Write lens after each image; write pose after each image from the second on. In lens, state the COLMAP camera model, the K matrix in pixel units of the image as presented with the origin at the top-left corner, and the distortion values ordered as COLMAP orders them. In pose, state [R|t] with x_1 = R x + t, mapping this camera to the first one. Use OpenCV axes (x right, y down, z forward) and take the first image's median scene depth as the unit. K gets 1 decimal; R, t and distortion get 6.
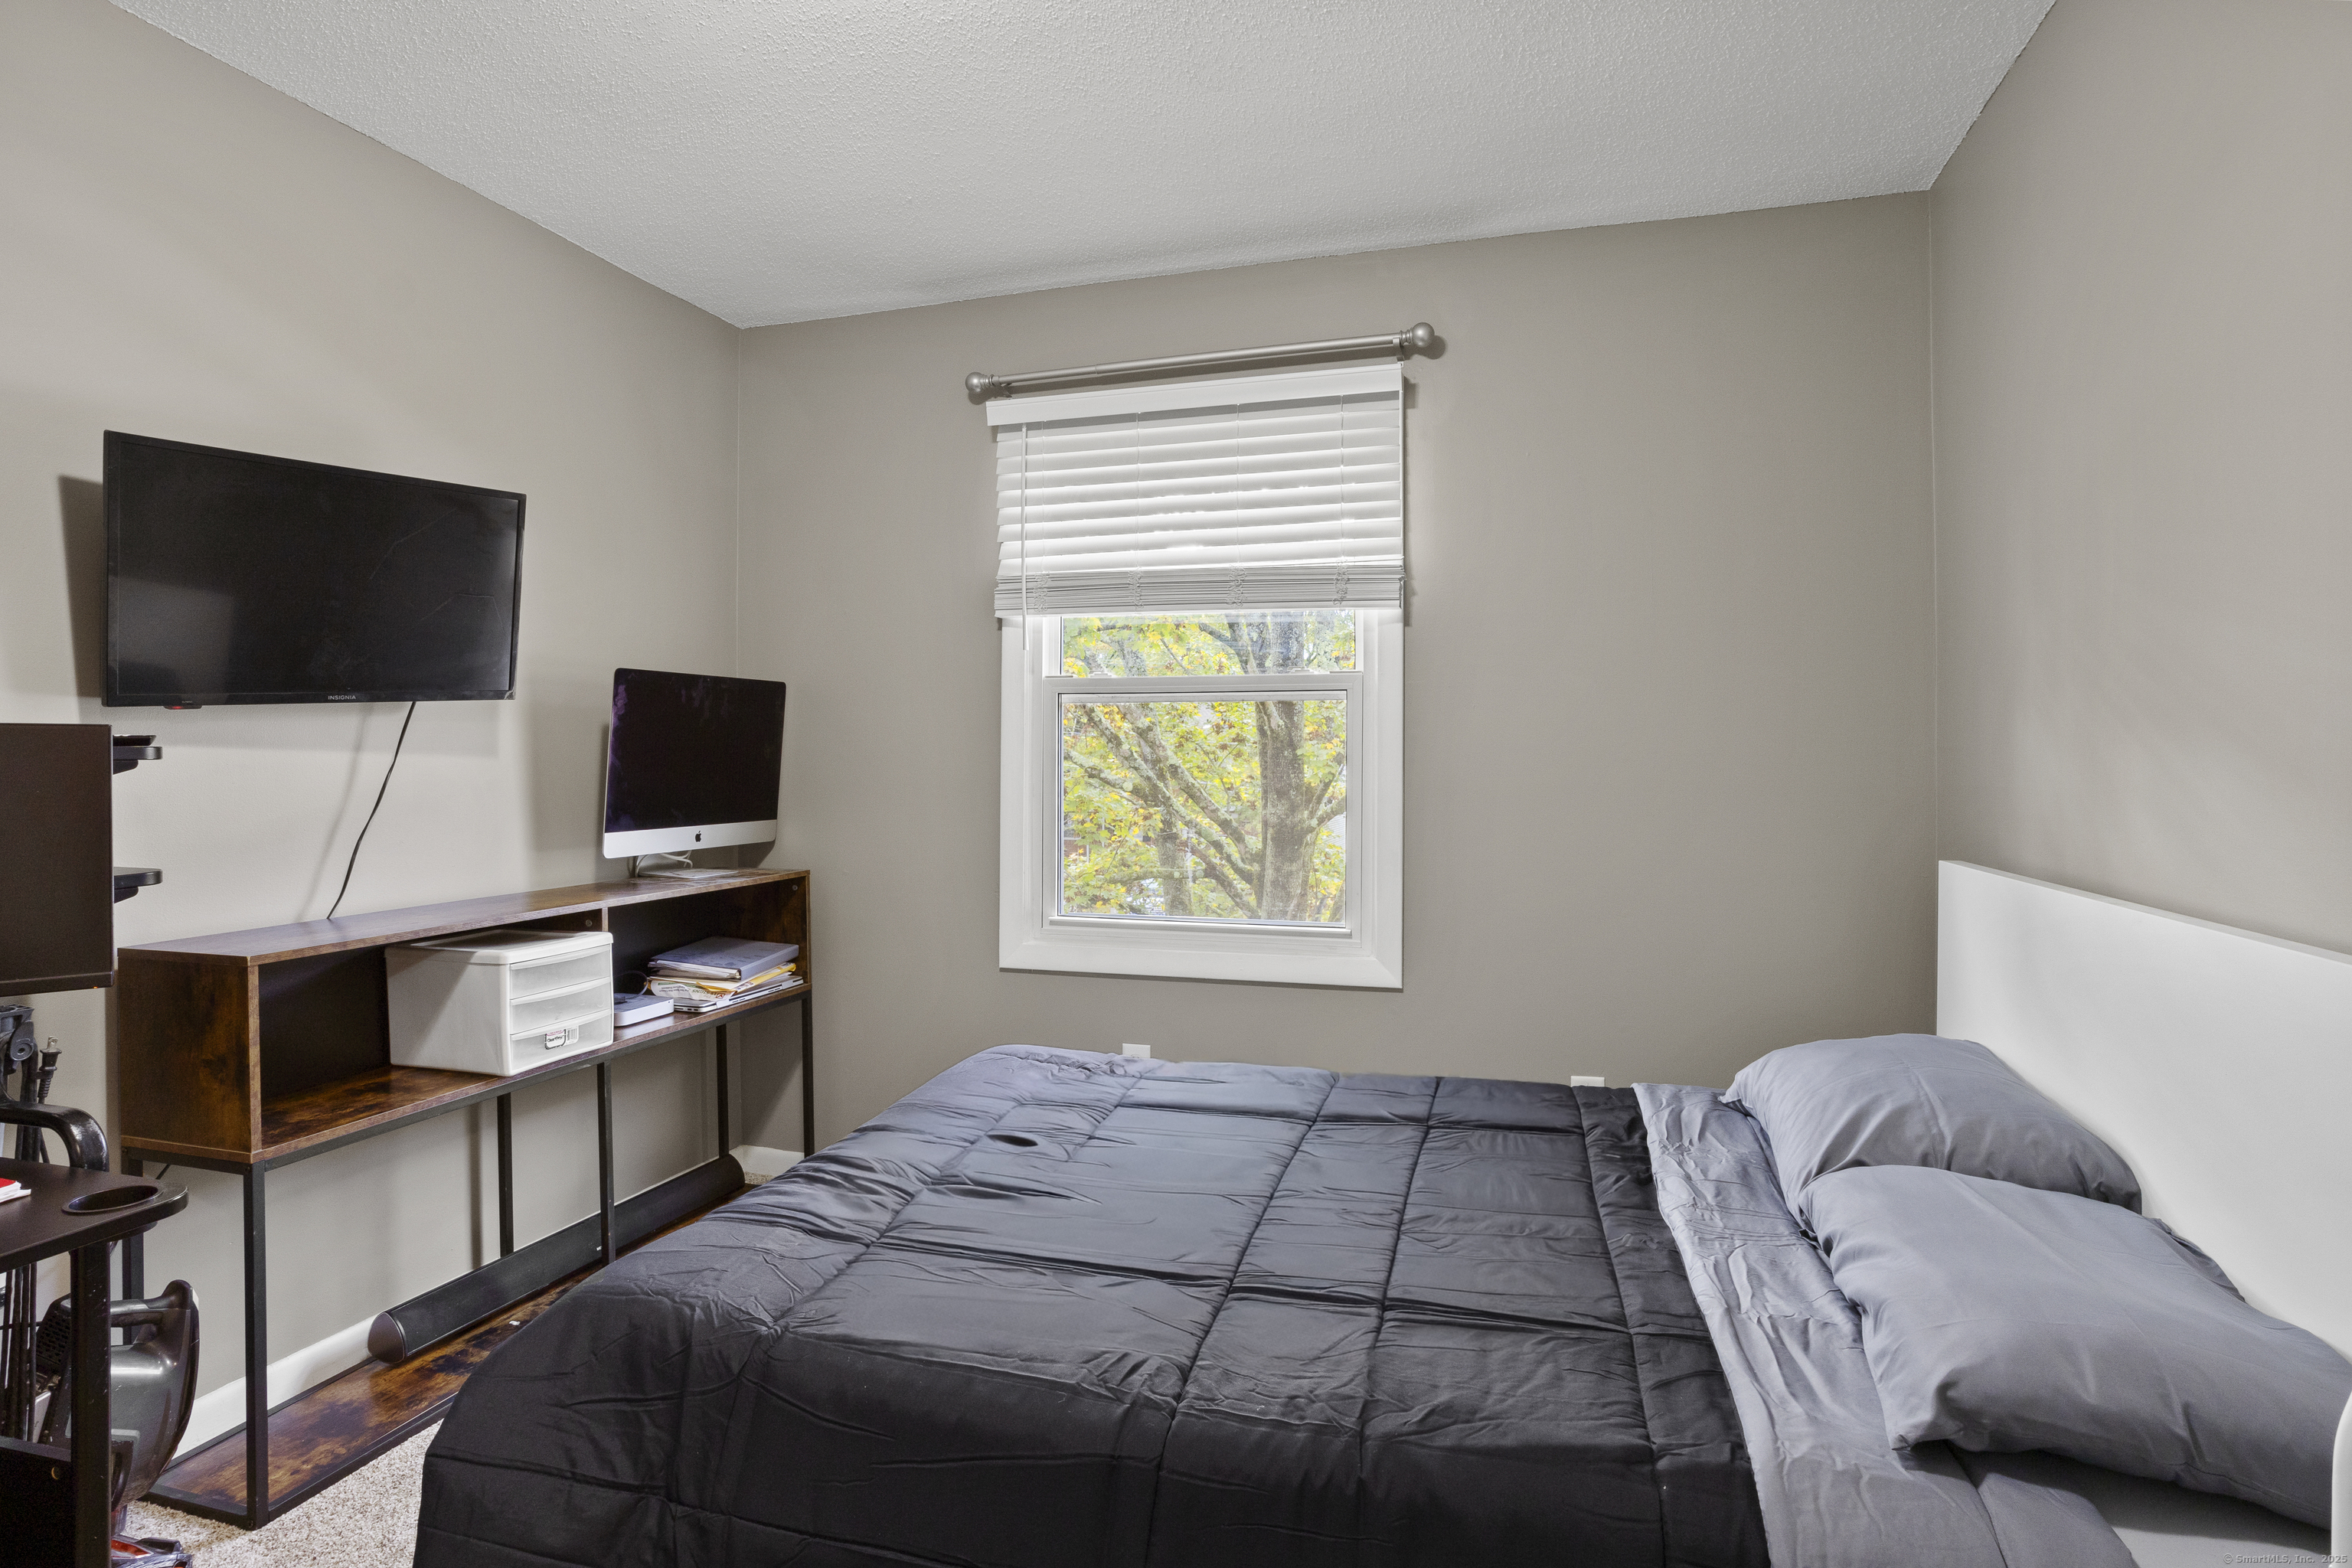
lens RADIAL K [[1206.8, 0, 1160.6], [0, 1206.8, 774.7], [0, 0, 1]] dist [-0.032137, 0.009050]
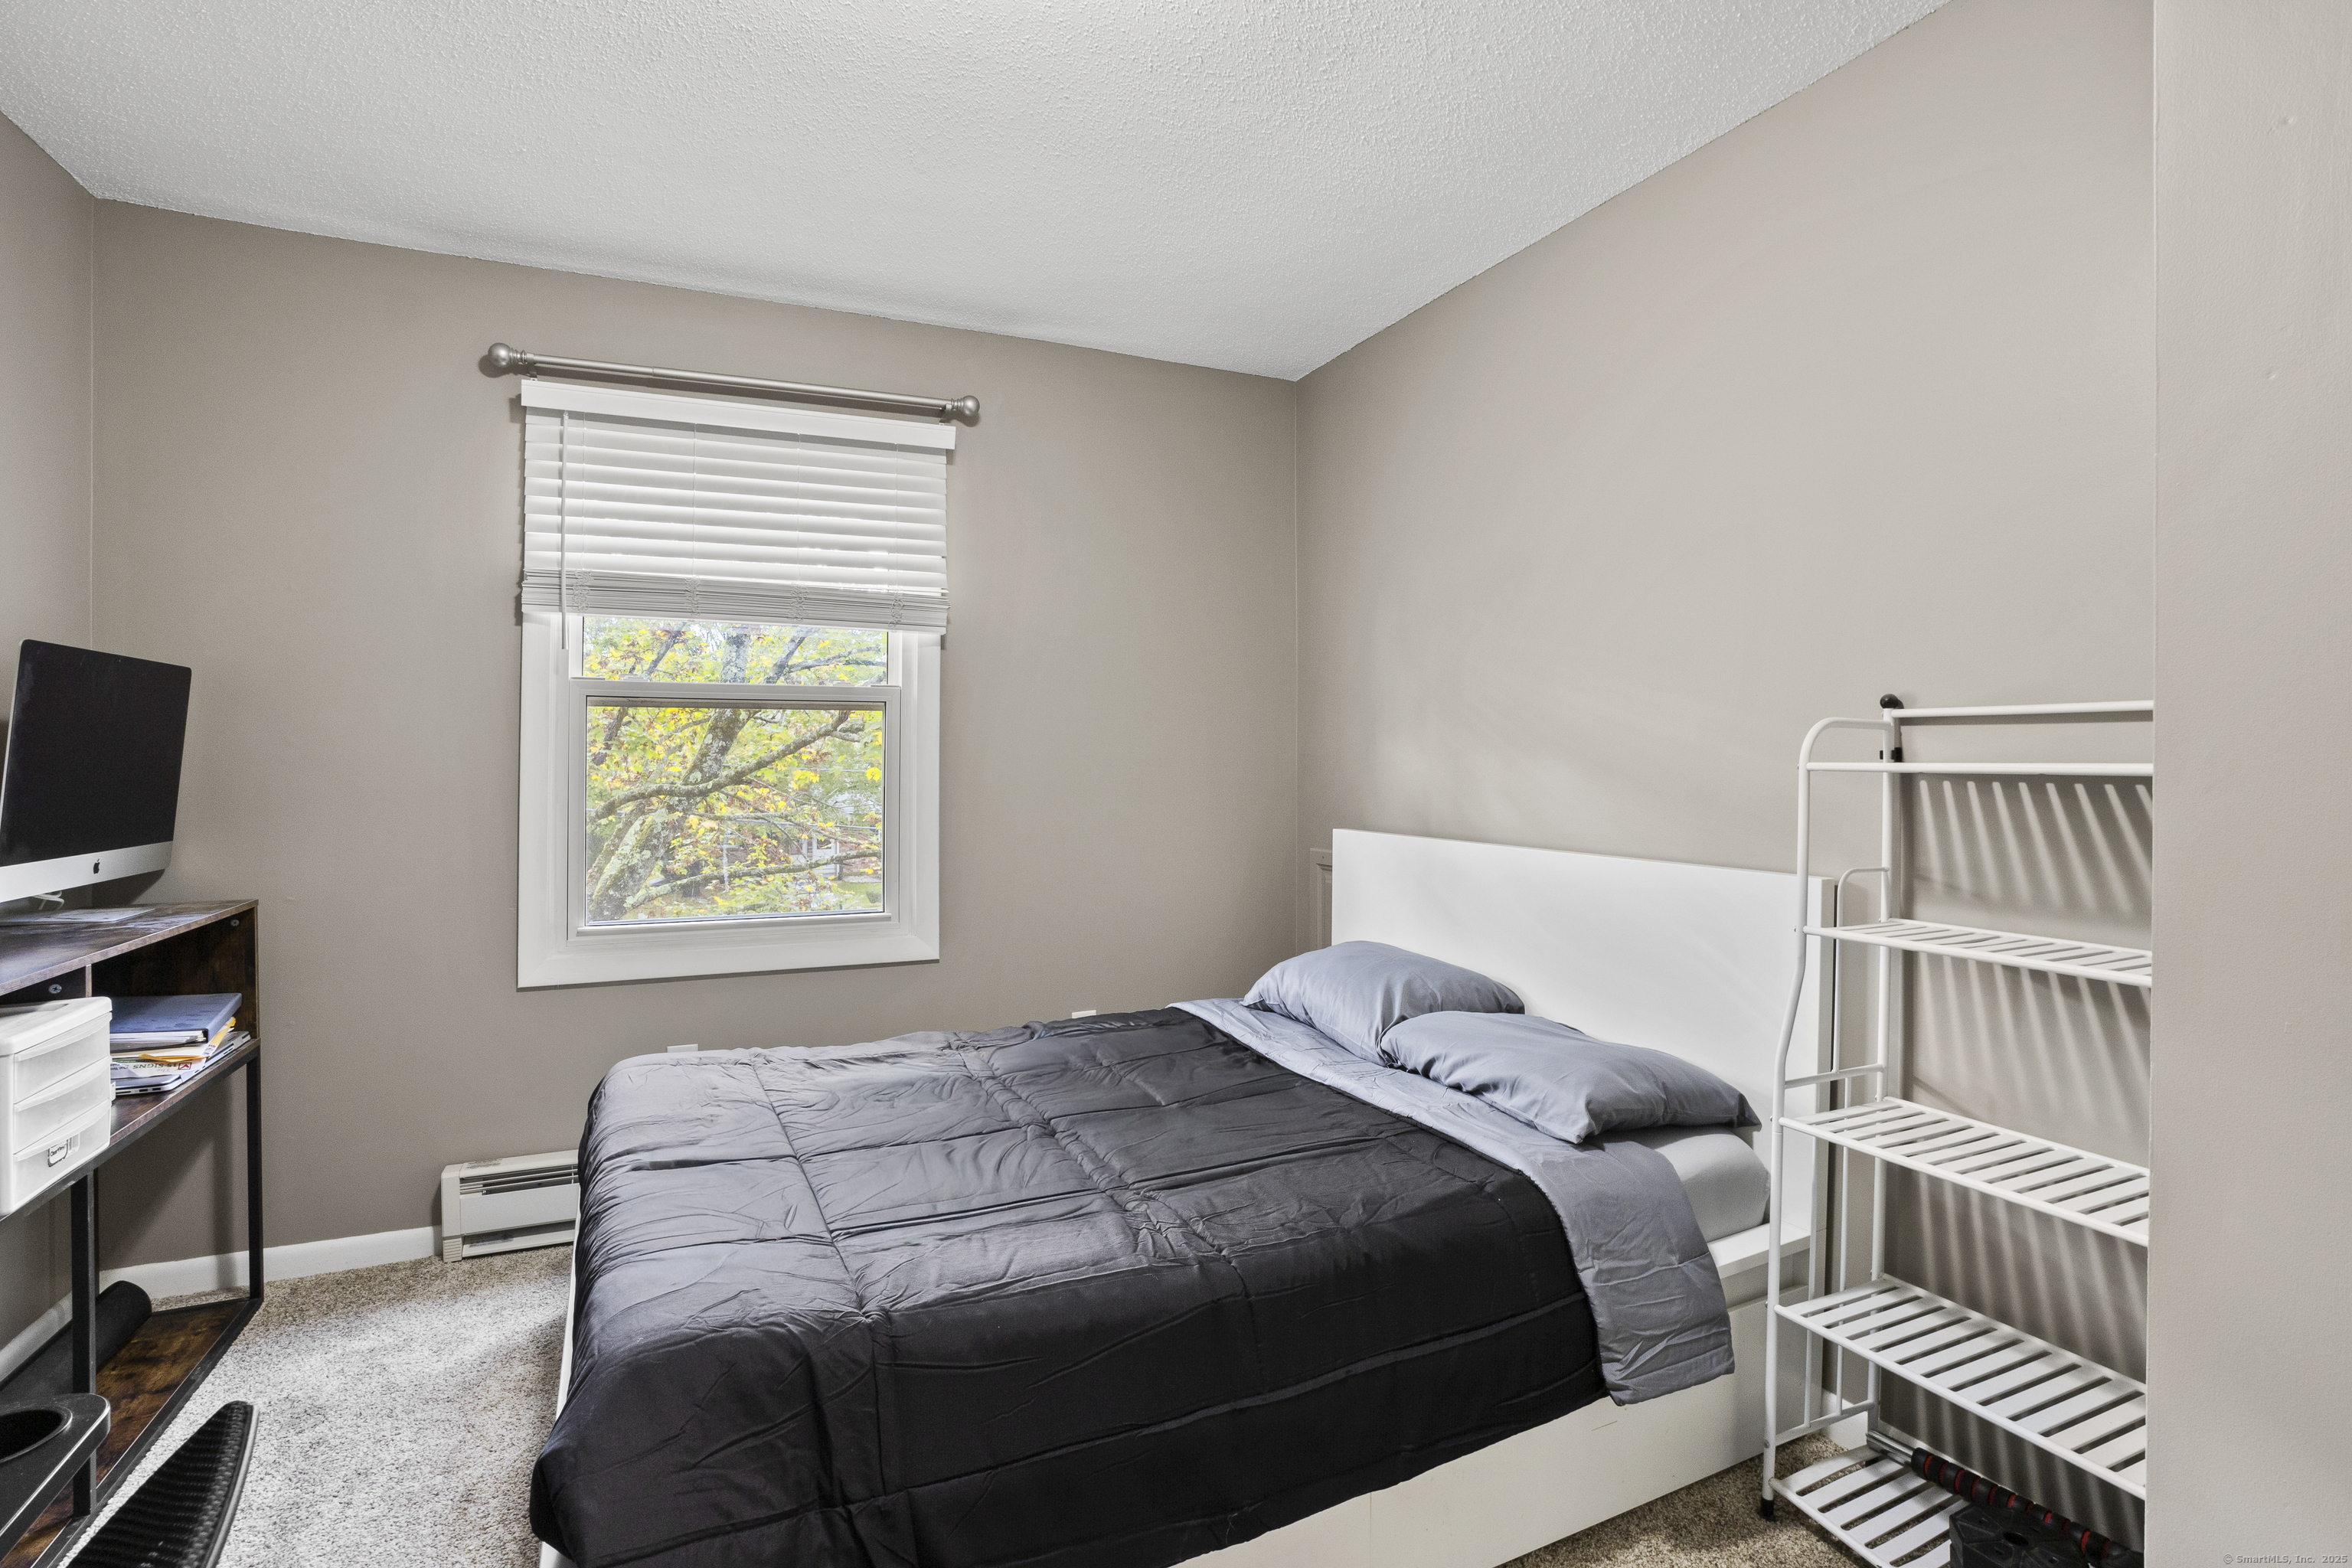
lens RADIAL K [[1085.5, 0, 1172.5], [0, 1085.5, 772.4], [0, 0, 1]] dist [-0.039551, 0.002388]
pose [[0.754503, -0.007450, 0.656254, -0.329763], [0.009951, 0.999950, -0.000089, -0.001791], [-0.656221, 0.006598, 0.754540, 0.057260]]
